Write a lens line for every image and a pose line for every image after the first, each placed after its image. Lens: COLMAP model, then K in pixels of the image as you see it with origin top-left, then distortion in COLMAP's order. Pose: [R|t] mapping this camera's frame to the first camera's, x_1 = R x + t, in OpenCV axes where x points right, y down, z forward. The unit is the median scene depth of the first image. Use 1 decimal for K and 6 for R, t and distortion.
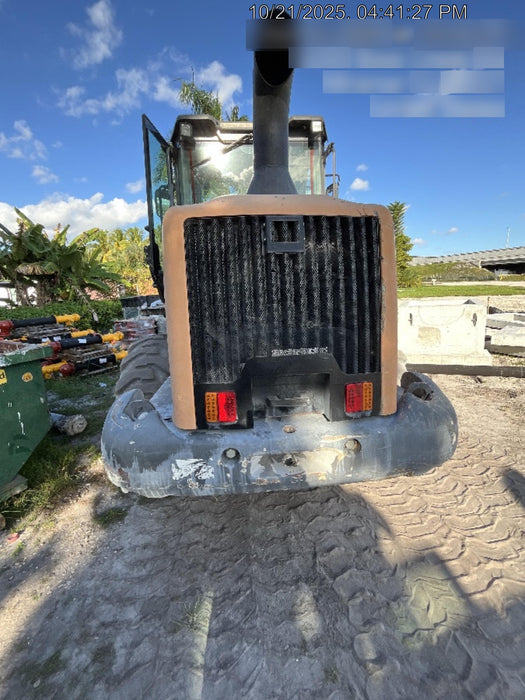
lens RADIAL K [[282.2, 0, 264.0], [0, 282.2, 348.7], [0, 0, 1]] dist [-0.002927, 0.001098]
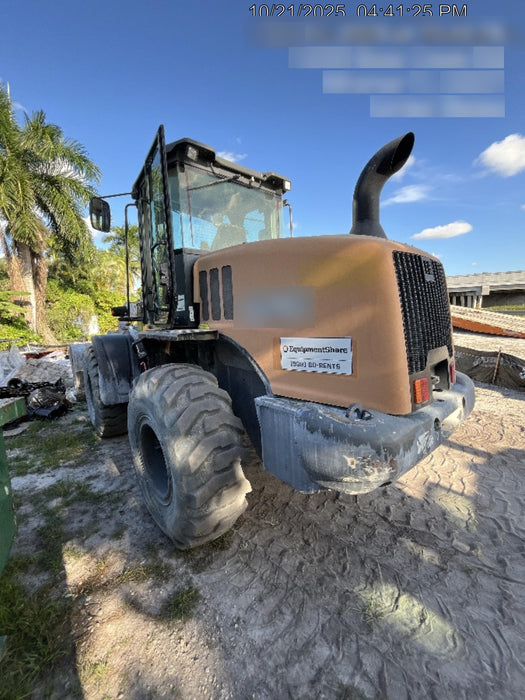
lens RADIAL K [[282.2, 0, 263.1], [0, 282.2, 349.2], [0, 0, 1]] dist [-0.002927, 0.001098]
pose [[0.803601, -0.072320, 0.590758, -1.046338], [0.138711, 0.988014, -0.067735, 0.000509], [-0.578779, 0.136376, 0.804001, 0.229808]]
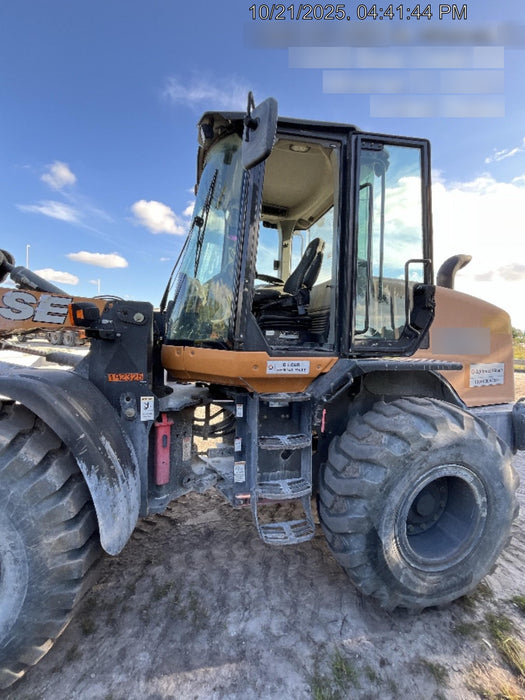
lens RADIAL K [[282.2, 0, 262.9], [0, 282.2, 346.6], [0, 0, 1]] dist [-0.002927, 0.001098]
pose [[-0.142613, -0.014390, 0.989674, -1.689195], [0.190353, 0.980830, 0.041692, -0.485628], [-0.971302, 0.194333, -0.137140, 2.373514]]
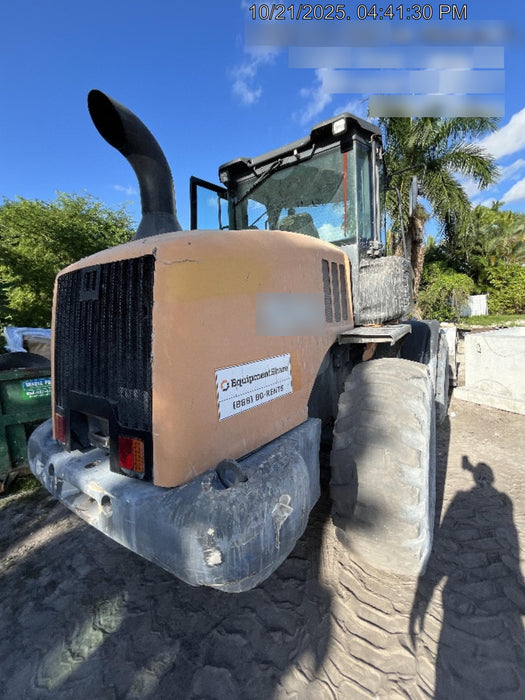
lens RADIAL K [[282.2, 0, 264.5], [0, 282.2, 349.0], [0, 0, 1]] dist [-0.002927, 0.001098]
pose [[0.792251, 0.073009, -0.605812, 0.856884], [-0.103805, 0.994470, -0.015904, -0.136559], [0.601301, 0.075486, 0.795449, 0.370132]]
